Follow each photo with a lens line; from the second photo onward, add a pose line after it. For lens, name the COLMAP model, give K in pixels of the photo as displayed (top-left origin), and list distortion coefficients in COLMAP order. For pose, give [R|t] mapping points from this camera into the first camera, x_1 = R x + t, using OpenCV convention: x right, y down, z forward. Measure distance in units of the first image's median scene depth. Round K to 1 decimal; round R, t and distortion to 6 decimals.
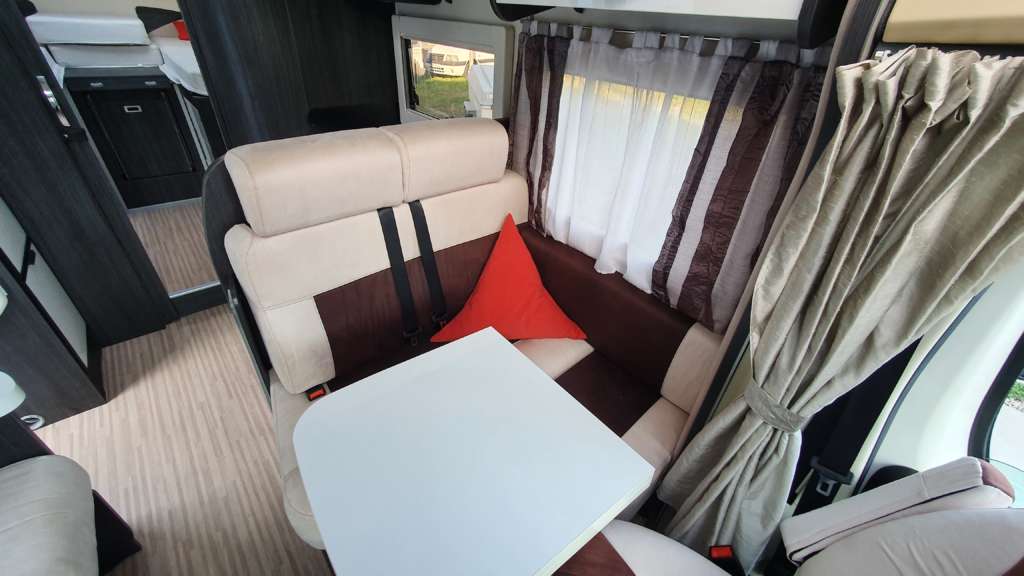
lens RADIAL K [[406.6, 0, 508.9], [0, 406.6, 284.9], [0, 0, 1]] dist [0.006727, -0.000376]
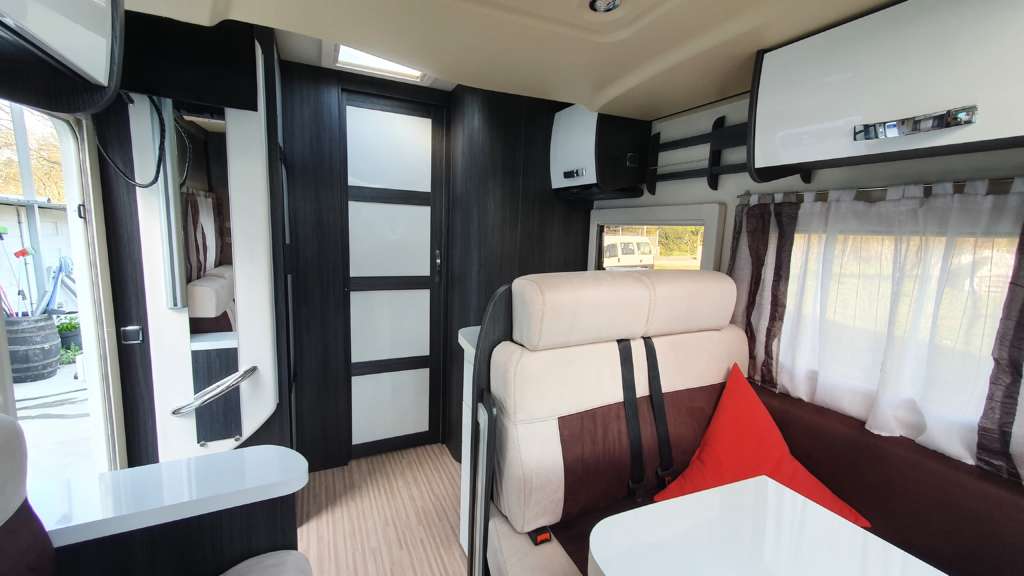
lens RADIAL K [[406.6, 0, 508.9], [0, 406.6, 284.9], [0, 0, 1]] dist [0.006727, -0.000376]
pose [[0.966313, 0.012540, -0.257064, -0.290443], [-0.128197, 0.889538, -0.438505, 0.160503], [0.223169, 0.456688, 0.861180, -0.023645]]
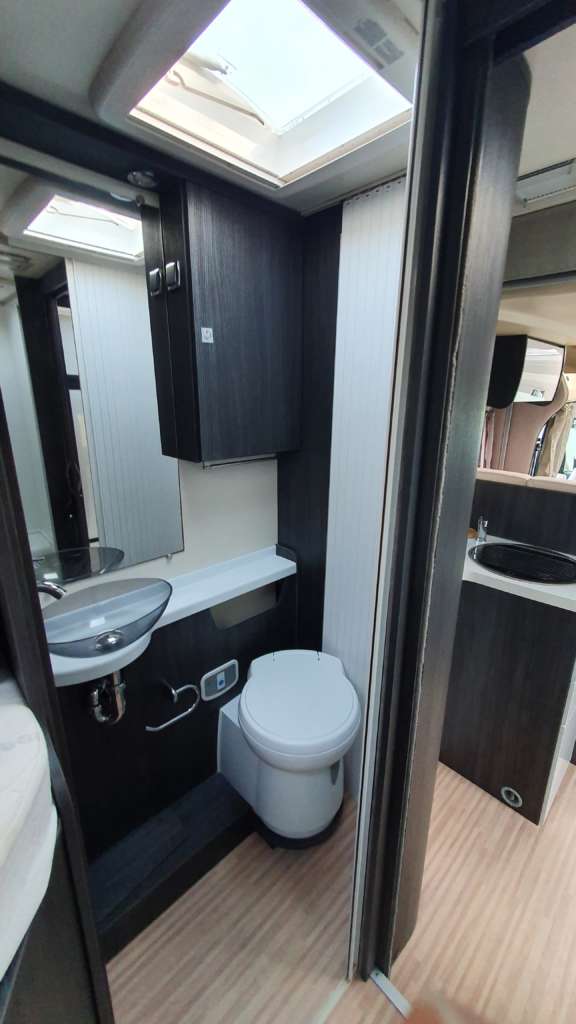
lens RADIAL K [[406.6, 0, 288.0], [0, 406.6, 512.0], [0, 0, 1]] dist [0.006727, -0.000376]
pose [[-0.056922, -0.330232, 0.942182, -1.509960], [0.554515, 0.774308, 0.304894, -1.078787], [-0.830225, 0.539809, 0.139043, 1.390503]]
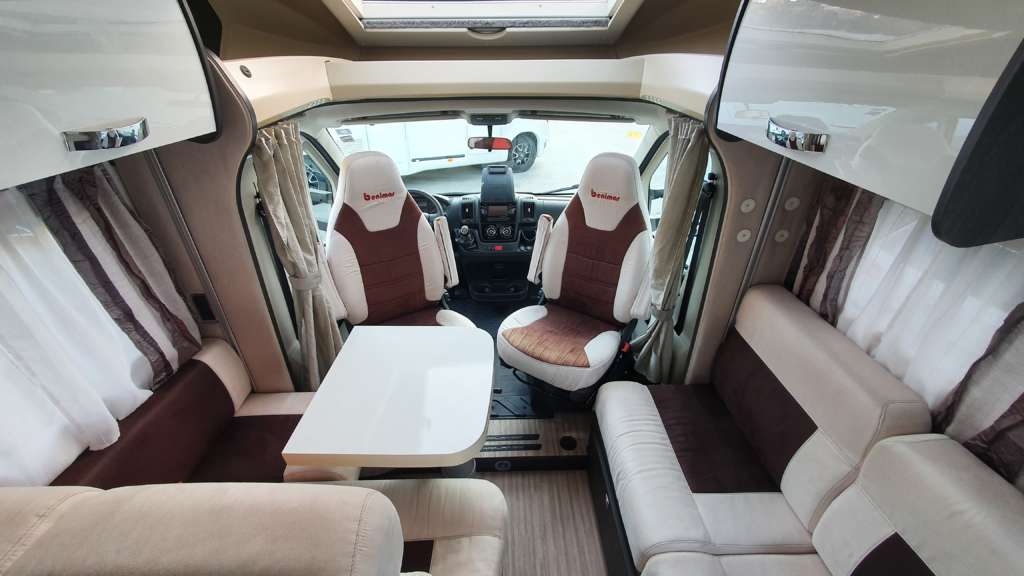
lens RADIAL K [[405.0, 0, 510.4], [0, 405.0, 285.5], [0, 0, 1]] dist [0.002470, -0.000250]
pose [[-0.774594, -0.358100, 0.521314, -0.682102], [0.324366, 0.482675, 0.813518, -0.576607], [-0.542946, 0.799243, -0.257722, 0.543889]]
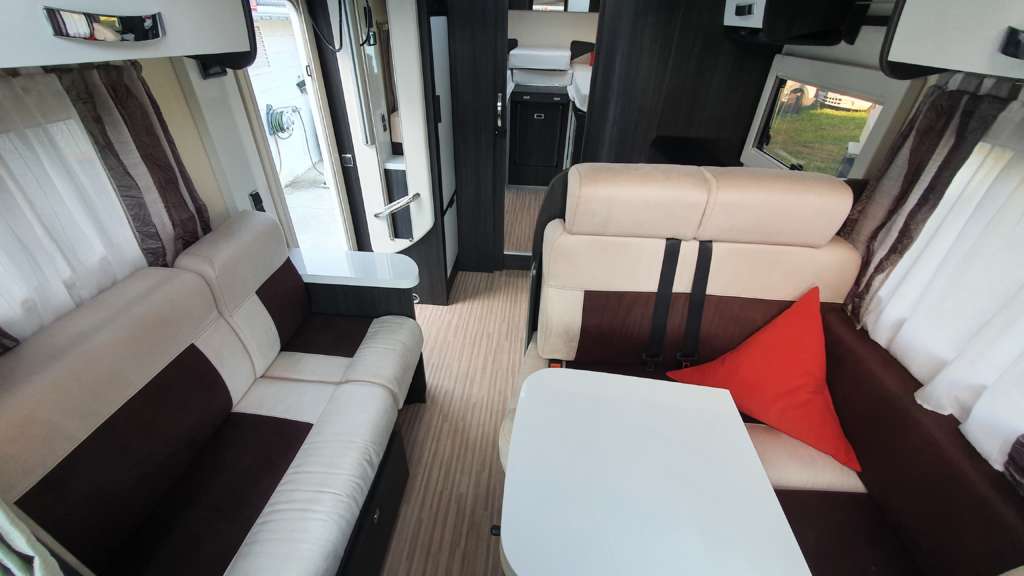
lens RADIAL K [[411.8, 0, 509.3], [0, 411.8, 282.1], [0, 0, 1]] dist [0.011115, -0.000116]
pose [[0.708229, 0.355201, -0.610118, 0.077781], [-0.384644, 0.918820, 0.088424, -0.013197], [0.591997, 0.172054, 0.787361, -0.075961]]
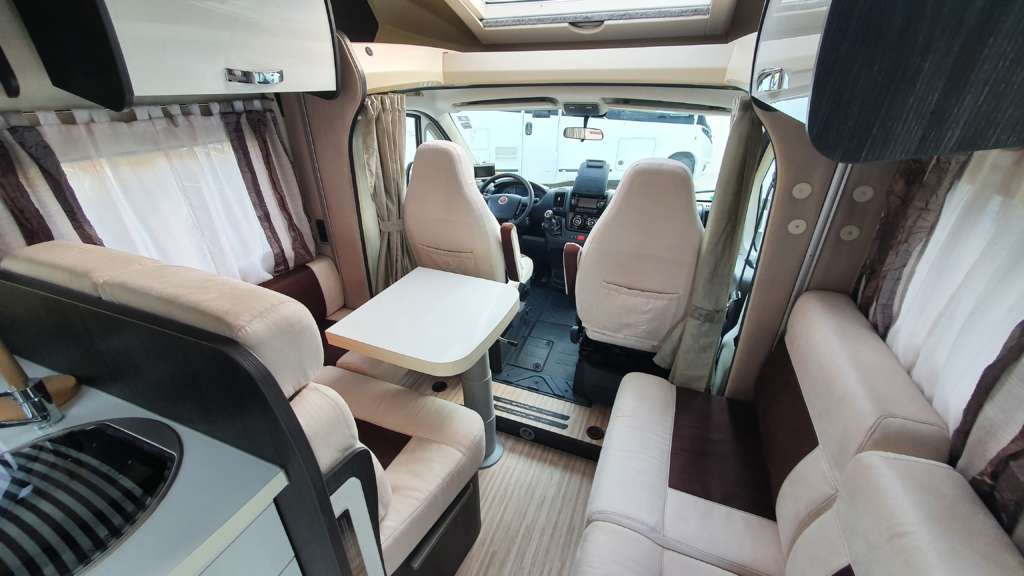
lens RADIAL K [[405.0, 0, 510.4], [0, 405.0, 285.5], [0, 0, 1]] dist [0.002470, -0.000250]
pose [[-0.462095, -0.446241, 0.766379, -1.002449], [0.480901, 0.599998, 0.639325, -0.420755], [-0.745119, 0.663982, -0.062659, 0.477748]]
